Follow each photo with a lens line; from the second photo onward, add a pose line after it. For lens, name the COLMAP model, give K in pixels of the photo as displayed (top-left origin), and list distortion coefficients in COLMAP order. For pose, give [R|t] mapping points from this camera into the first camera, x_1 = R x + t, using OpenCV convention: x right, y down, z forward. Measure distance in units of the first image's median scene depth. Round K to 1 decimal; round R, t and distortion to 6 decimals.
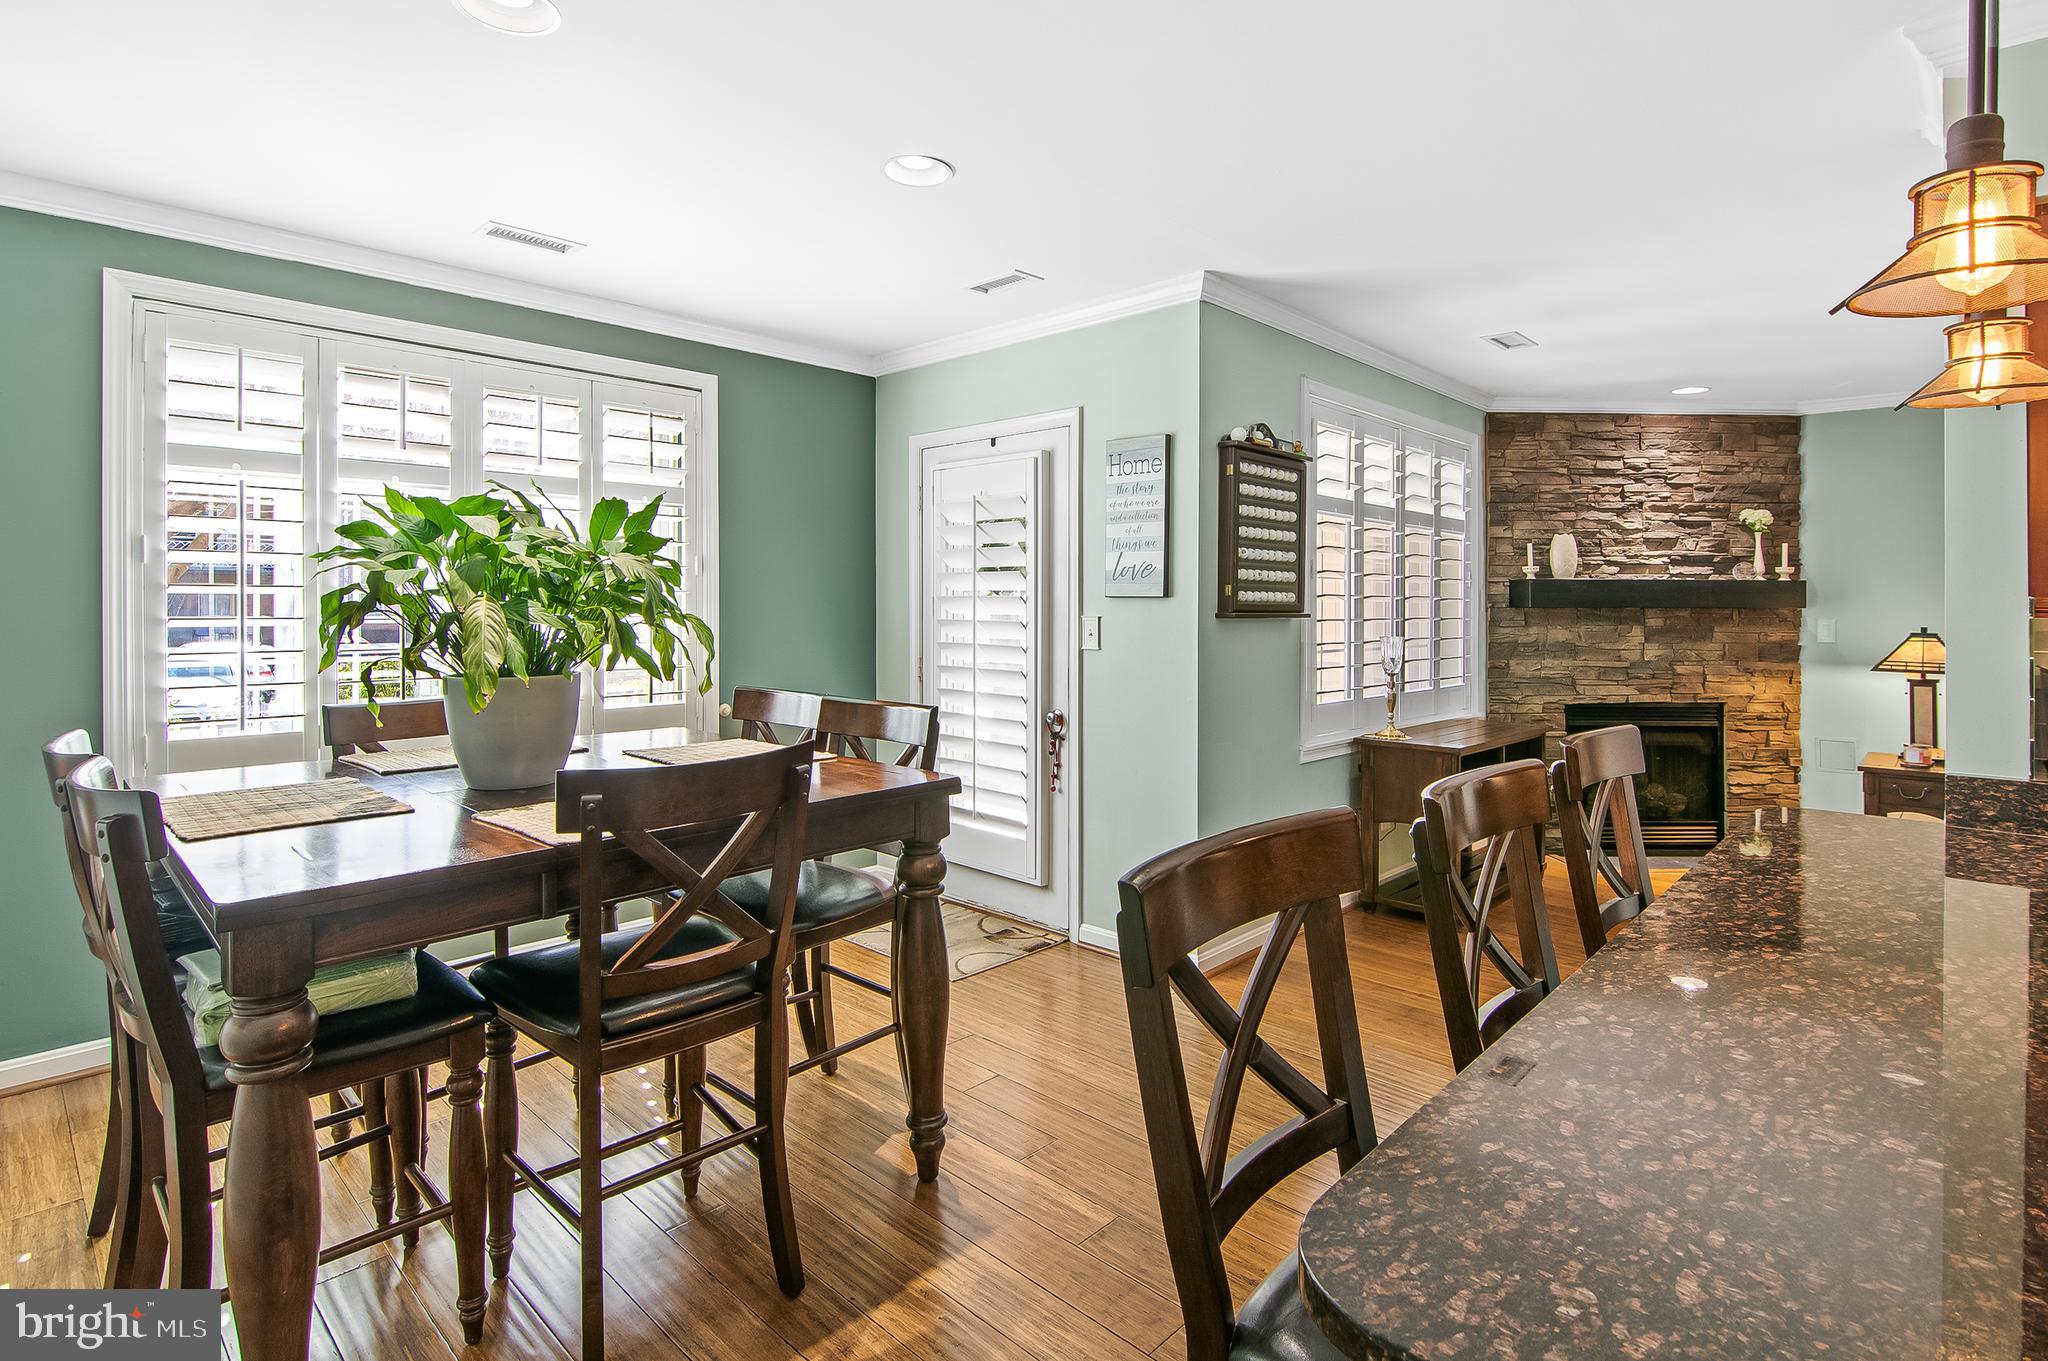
lens RADIAL K [[1002.9, 0, 1076.5], [0, 1002.9, 609.1], [0, 0, 1]] dist [-0.005804, 0.000490]
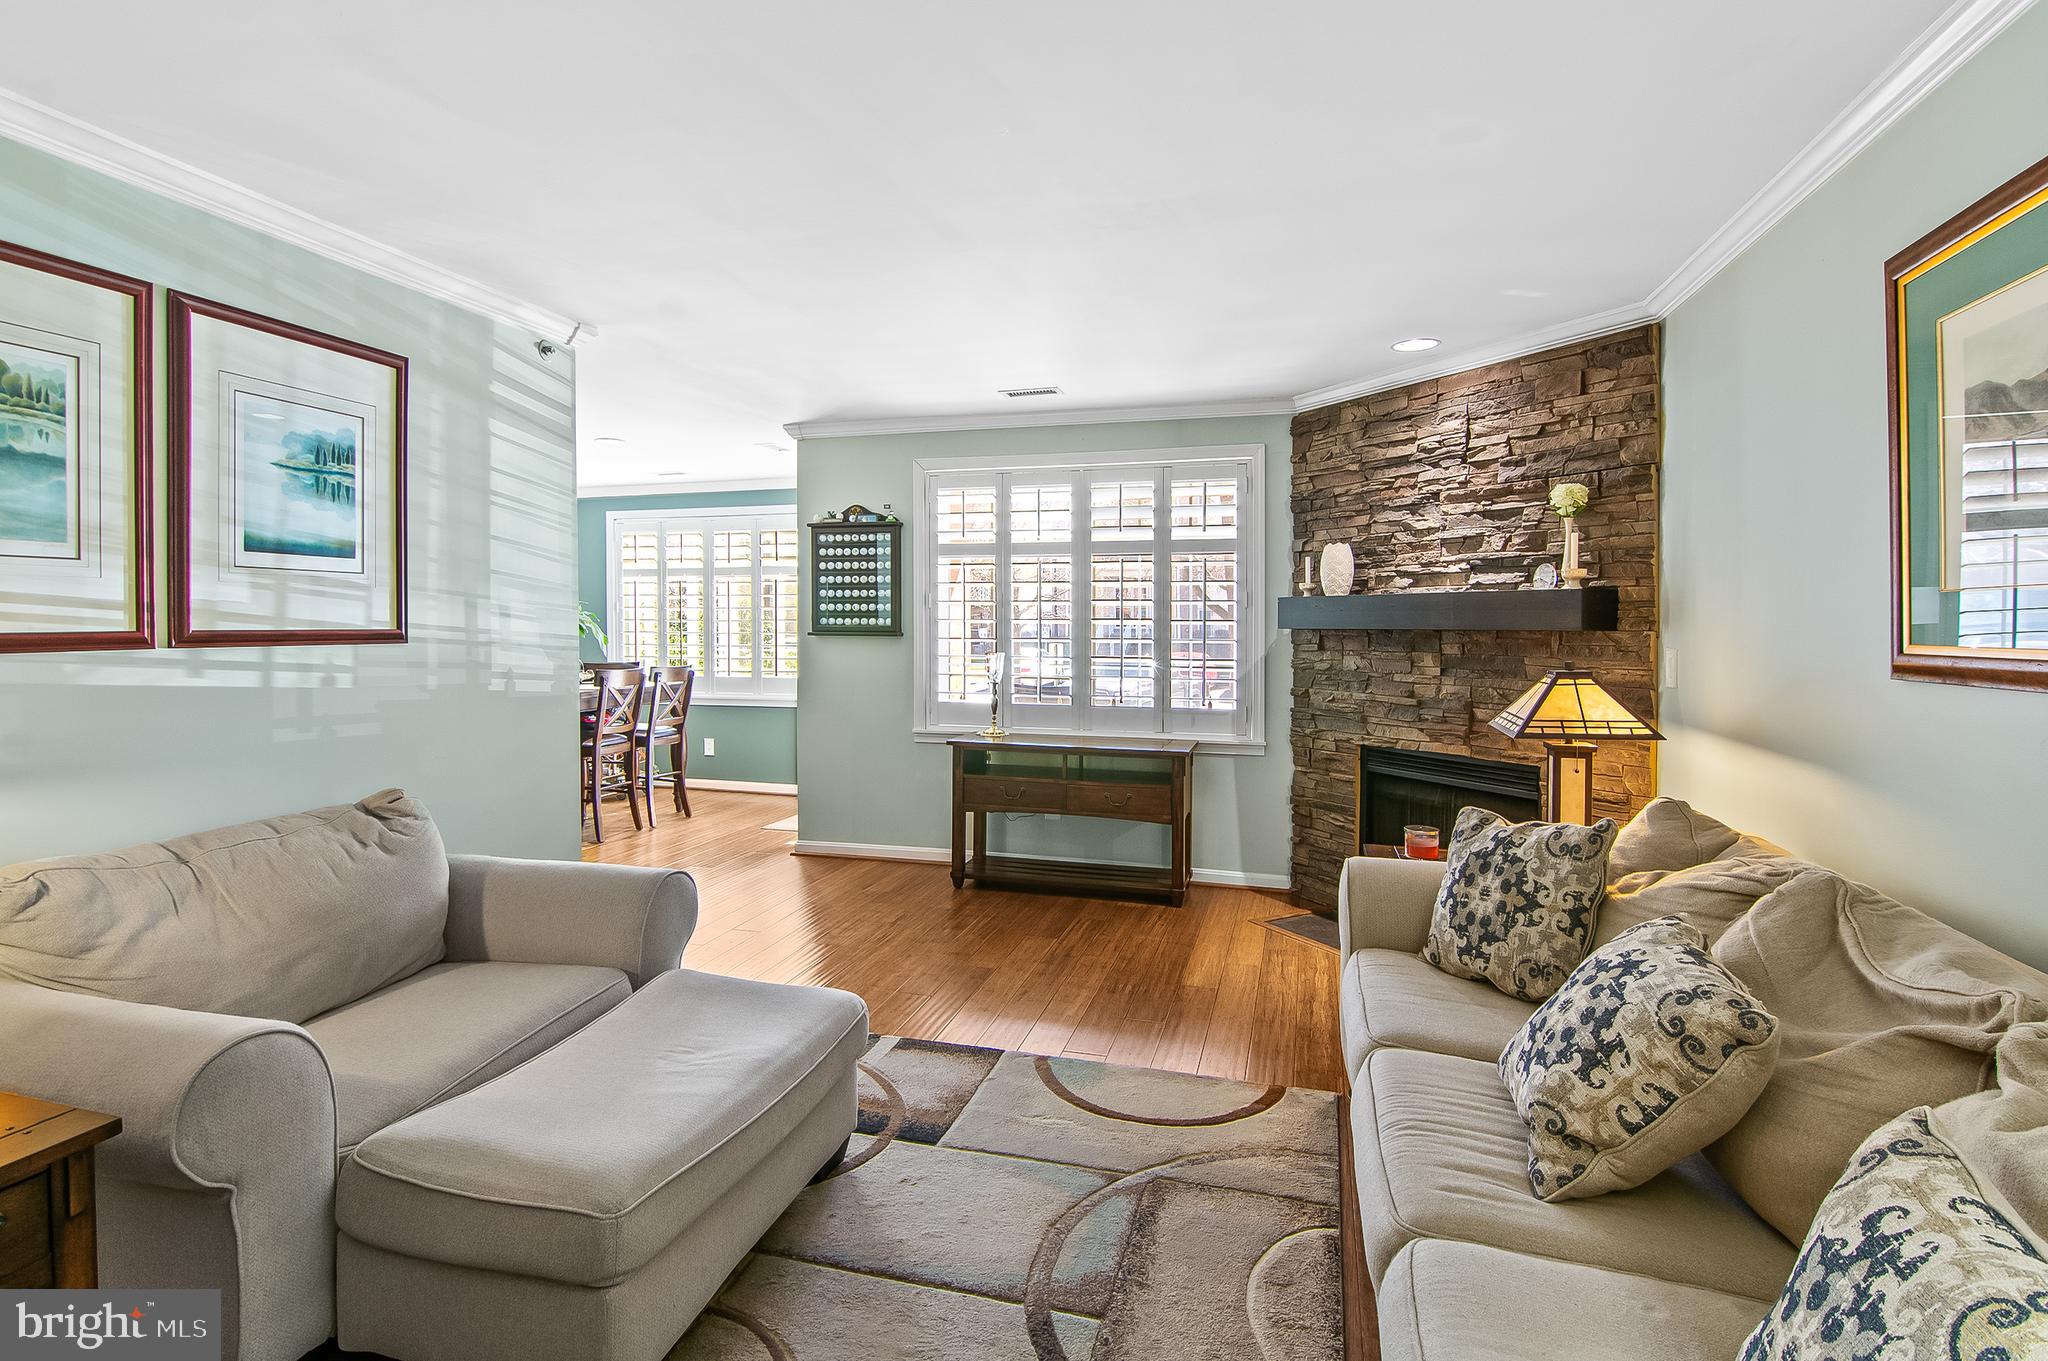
lens RADIAL K [[1002.9, 0, 1049.8], [0, 1002.9, 630.3], [0, 0, 1]] dist [-0.005804, 0.000490]
pose [[0.467029, 0.003656, -0.884235, 1.107068], [-0.000636, 0.999993, 0.003799, -0.003811], [0.884242, -0.001212, 0.467028, 0.378407]]
